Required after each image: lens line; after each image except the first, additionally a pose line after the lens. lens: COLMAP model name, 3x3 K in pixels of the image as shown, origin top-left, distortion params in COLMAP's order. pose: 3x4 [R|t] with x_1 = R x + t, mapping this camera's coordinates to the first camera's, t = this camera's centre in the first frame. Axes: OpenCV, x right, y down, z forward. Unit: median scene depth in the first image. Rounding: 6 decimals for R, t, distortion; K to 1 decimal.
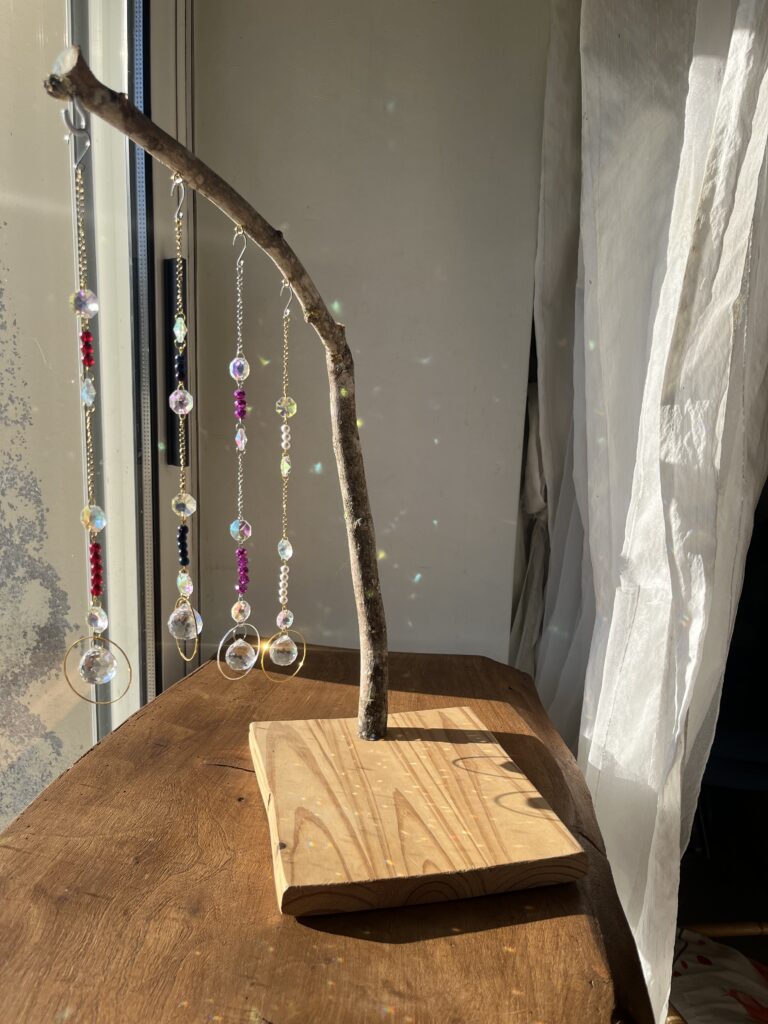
lens RADIAL K [[788.6, 0, 389.5], [0, 788.6, 516.2], [0, 0, 1]] dist [0.015463, -0.014610]
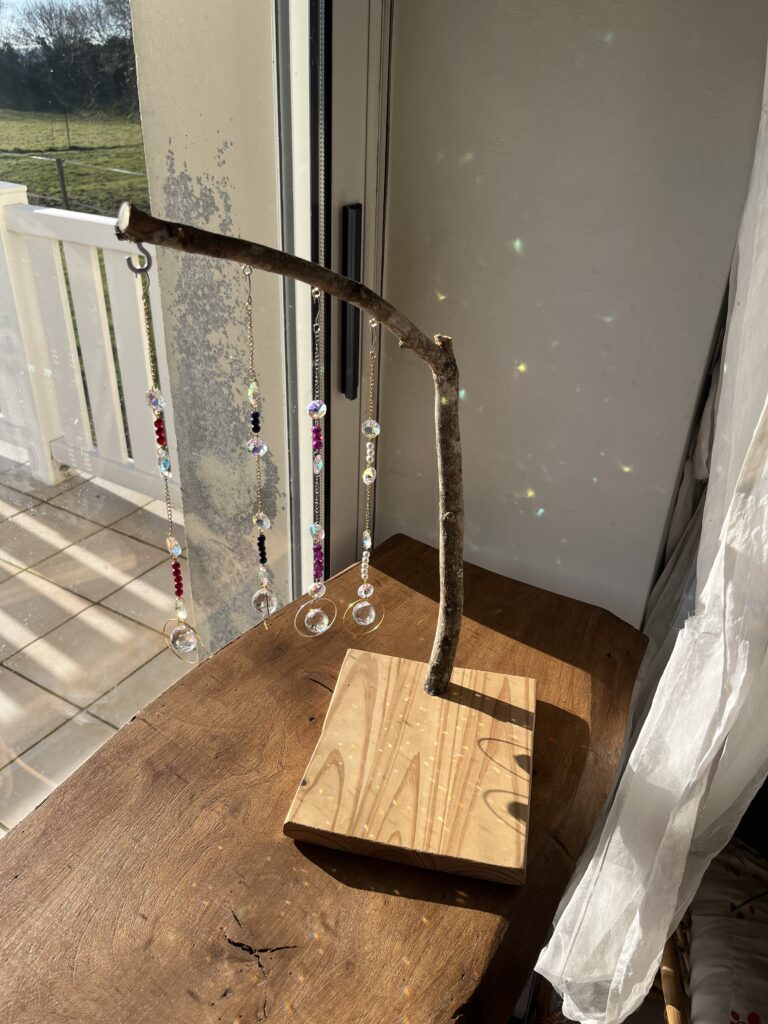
lens RADIAL K [[788.6, 0, 389.5], [0, 788.6, 516.2], [0, 0, 1]] dist [0.015463, -0.014610]
pose [[0.902247, 0.216278, -0.373060, 0.330218], [-0.084778, 0.937210, 0.338304, -0.394807], [0.422803, -0.273607, 0.863931, 0.012983]]
